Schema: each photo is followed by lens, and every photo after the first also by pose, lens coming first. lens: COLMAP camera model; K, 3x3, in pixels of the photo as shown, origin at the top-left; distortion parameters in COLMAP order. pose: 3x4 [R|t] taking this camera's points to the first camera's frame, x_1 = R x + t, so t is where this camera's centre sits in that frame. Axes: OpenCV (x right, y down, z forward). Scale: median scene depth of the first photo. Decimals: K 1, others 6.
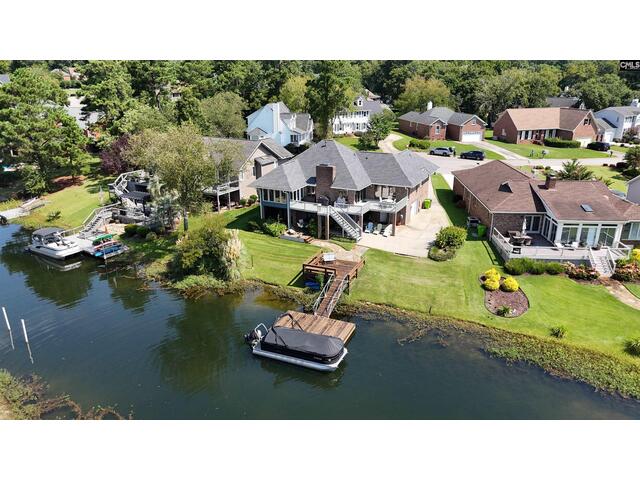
lens RADIAL K [[473.7, 0, 319.0], [0, 473.7, 237.6], [0, 0, 1]] dist [0.086838, -0.096426]
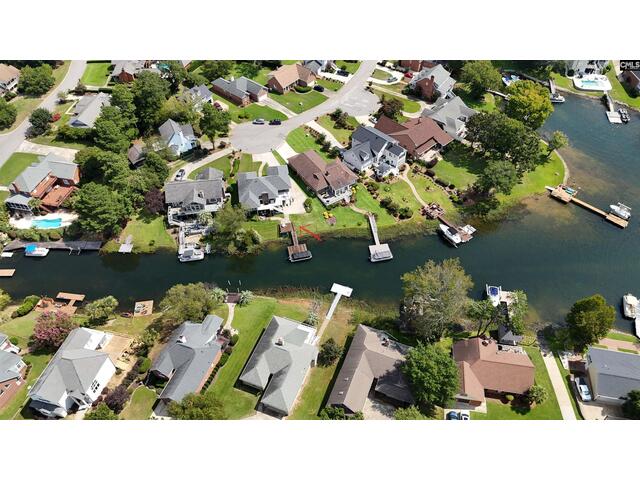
lens RADIAL K [[473.7, 0, 319.0], [0, 473.7, 237.6], [0, 0, 1]] dist [0.086838, -0.096426]
pose [[0.808178, -0.436677, 0.395172, -1.011360], [0.204351, 0.837228, 0.507238, -1.360867], [-0.552348, -0.329185, 0.765865, -1.547401]]
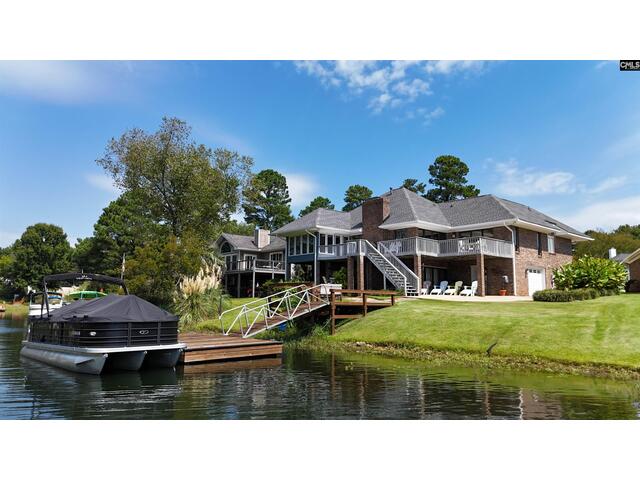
lens RADIAL K [[473.7, 0, 319.0], [0, 473.7, 237.6], [0, 0, 1]] dist [0.086838, -0.096426]
pose [[0.927394, -0.037532, -0.372198, 0.191949], [-0.134381, 0.895118, -0.425095, 0.196430], [0.349116, 0.444247, 0.825084, 0.446044]]
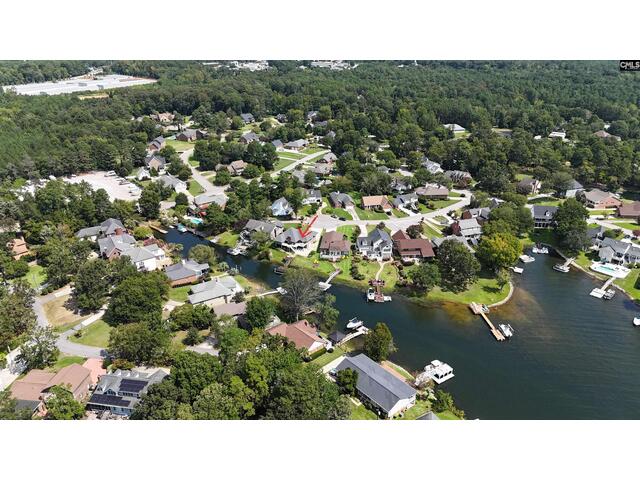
lens RADIAL K [[473.7, 0, 319.0], [0, 473.7, 237.6], [0, 0, 1]] dist [0.086838, -0.096426]
pose [[0.999285, 0.014401, -0.034957, 0.488325], [-0.011185, 0.995832, 0.090519, -0.586818], [0.036115, -0.090063, 0.995281, -3.817645]]
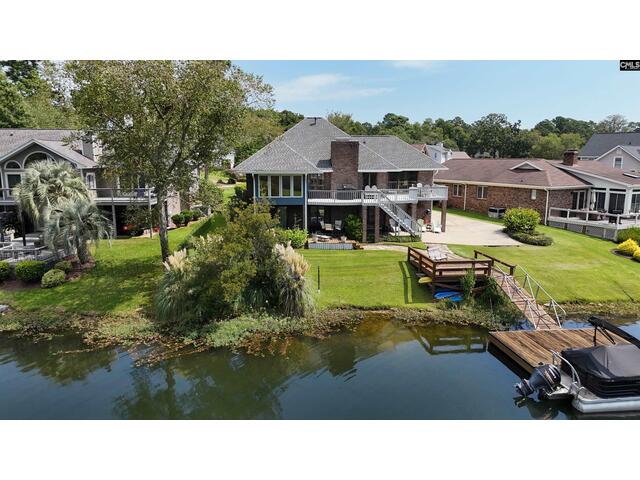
lens RADIAL K [[473.7, 0, 319.0], [0, 473.7, 237.6], [0, 0, 1]] dist [0.086838, -0.096426]
pose [[0.865287, -0.078728, 0.495055, -0.377345], [0.155273, 0.981112, -0.115370, 0.060553], [-0.476622, 0.176697, 0.861168, 0.455611]]
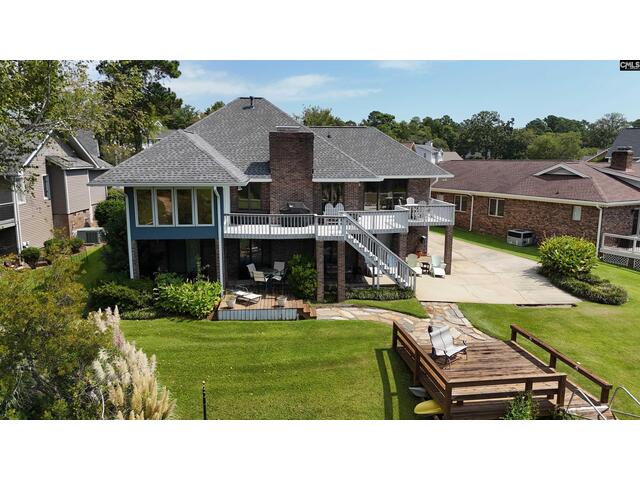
lens RADIAL K [[473.7, 0, 319.0], [0, 473.7, 237.6], [0, 0, 1]] dist [0.086838, -0.096426]
pose [[0.851541, -0.081967, 0.517842, -0.197243], [0.162517, 0.980320, -0.112073, -0.006850], [-0.498465, 0.179592, 0.848104, 0.652252]]
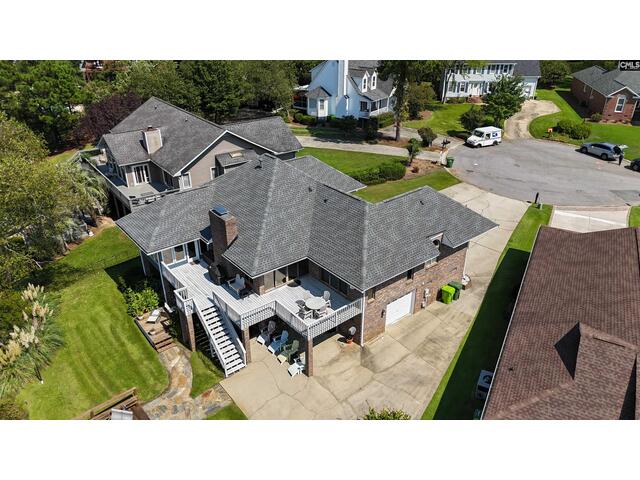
lens RADIAL K [[473.7, 0, 319.0], [0, 473.7, 237.6], [0, 0, 1]] dist [0.086838, -0.096426]
pose [[0.909869, 0.195339, -0.366034, 0.327470], [-0.138127, 0.974521, 0.176719, -0.241745], [0.391228, -0.110232, 0.913668, 0.549251]]
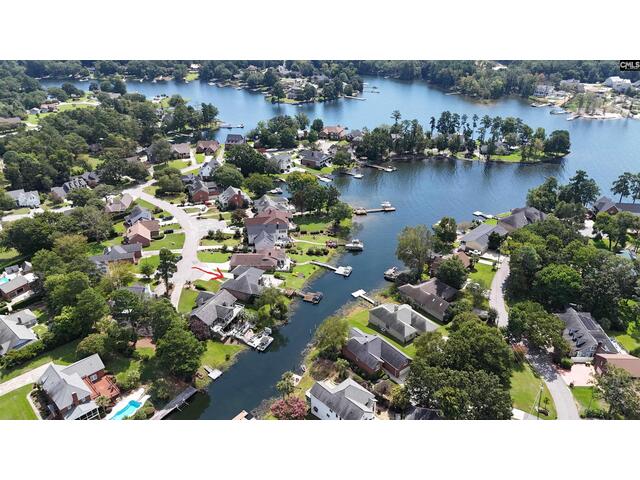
lens RADIAL K [[473.7, 0, 319.0], [0, 473.7, 237.6], [0, 0, 1]] dist [0.086838, -0.096426]
pose [[-0.063661, -0.445198, 0.893166, -3.208250], [0.322718, 0.837712, 0.440558, -1.918601], [-0.944352, 0.316287, 0.090344, 0.143164]]
